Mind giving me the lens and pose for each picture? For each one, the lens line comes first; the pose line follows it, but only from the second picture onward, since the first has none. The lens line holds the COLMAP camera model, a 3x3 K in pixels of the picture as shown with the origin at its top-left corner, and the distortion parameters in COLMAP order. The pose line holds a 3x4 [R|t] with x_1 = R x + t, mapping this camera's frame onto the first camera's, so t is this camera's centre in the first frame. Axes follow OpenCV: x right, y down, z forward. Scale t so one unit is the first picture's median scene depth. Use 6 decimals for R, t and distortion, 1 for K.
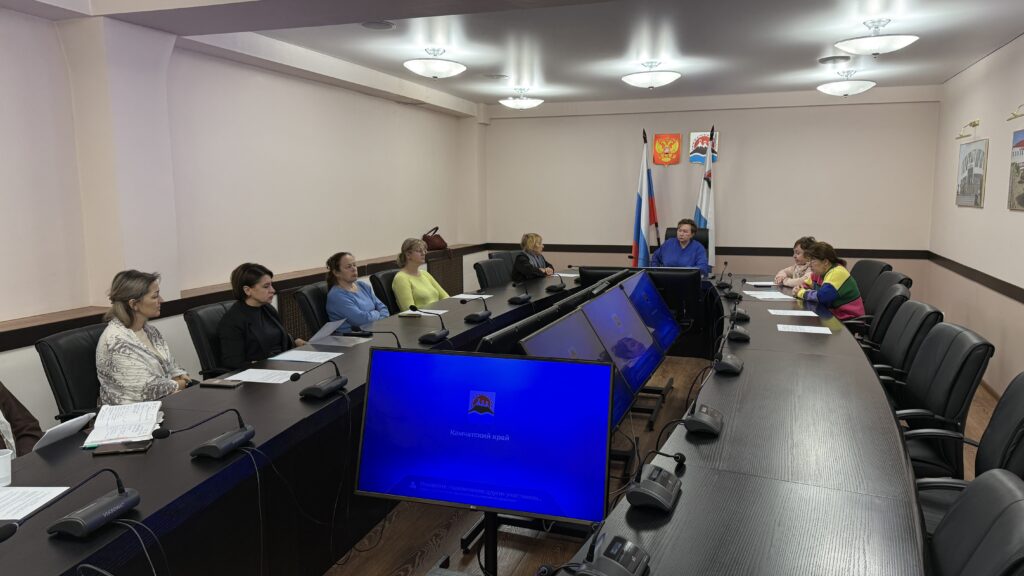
lens RADIAL K [[709.0, 0, 524.2], [0, 709.0, 290.8], [0, 0, 1]] dist [0.015681, -0.003201]
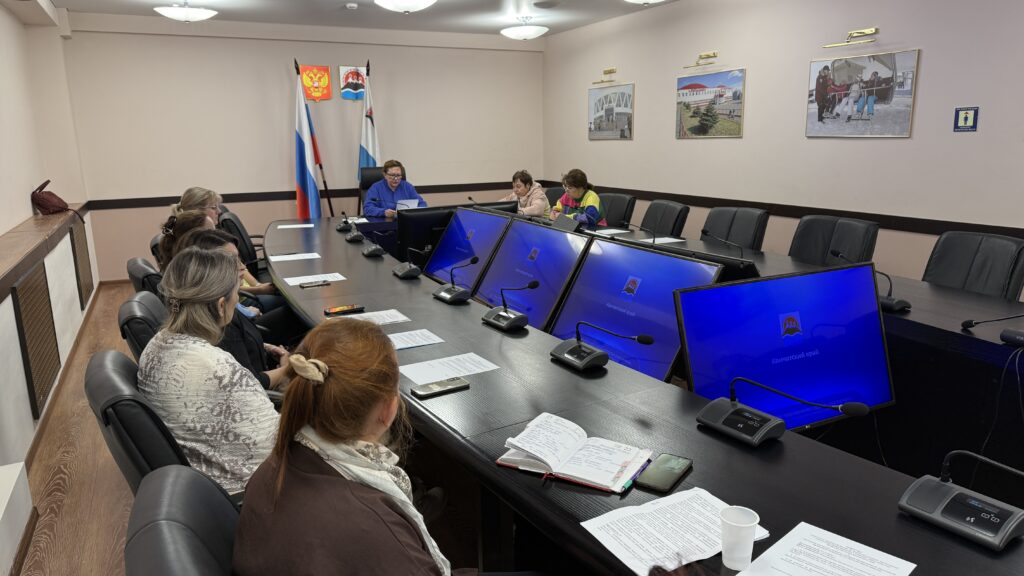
lens RADIAL K [[709.0, 0, 524.2], [0, 709.0, 290.8], [0, 0, 1]] dist [0.015681, -0.003201]
pose [[0.721859, -0.155493, 0.674345, -0.277393], [0.106184, 0.987778, 0.114100, -0.011221], [-0.683845, -0.010760, 0.729548, 0.150508]]
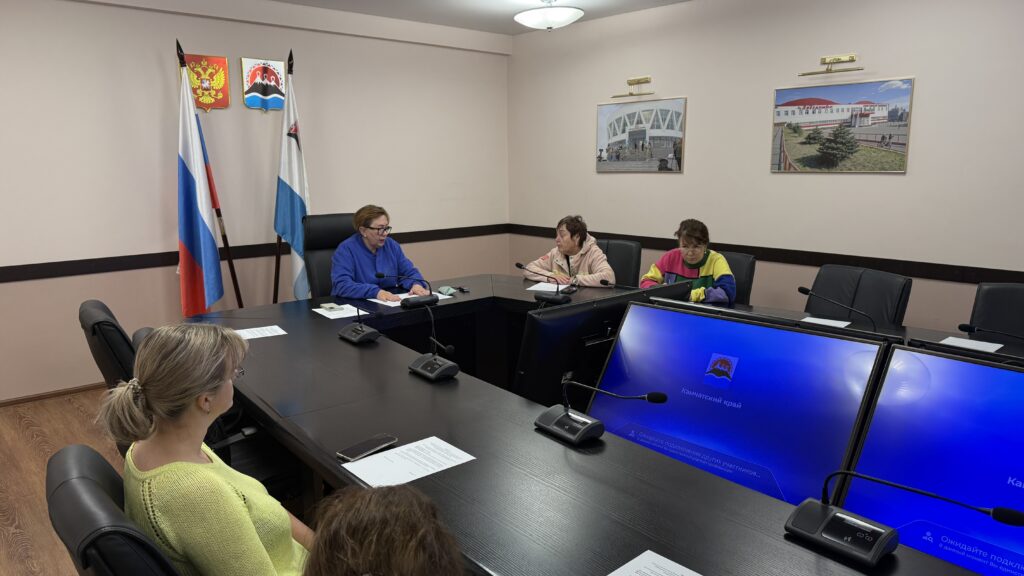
lens RADIAL K [[733.1, 0, 535.3], [0, 733.1, 288.3], [0, 0, 1]] dist [-0.000939, -0.004426]
pose [[0.509581, -0.145998, 0.847946, -0.207346], [0.119107, 0.987980, 0.098531, -0.060927], [-0.852139, 0.050787, 0.520845, 0.482017]]
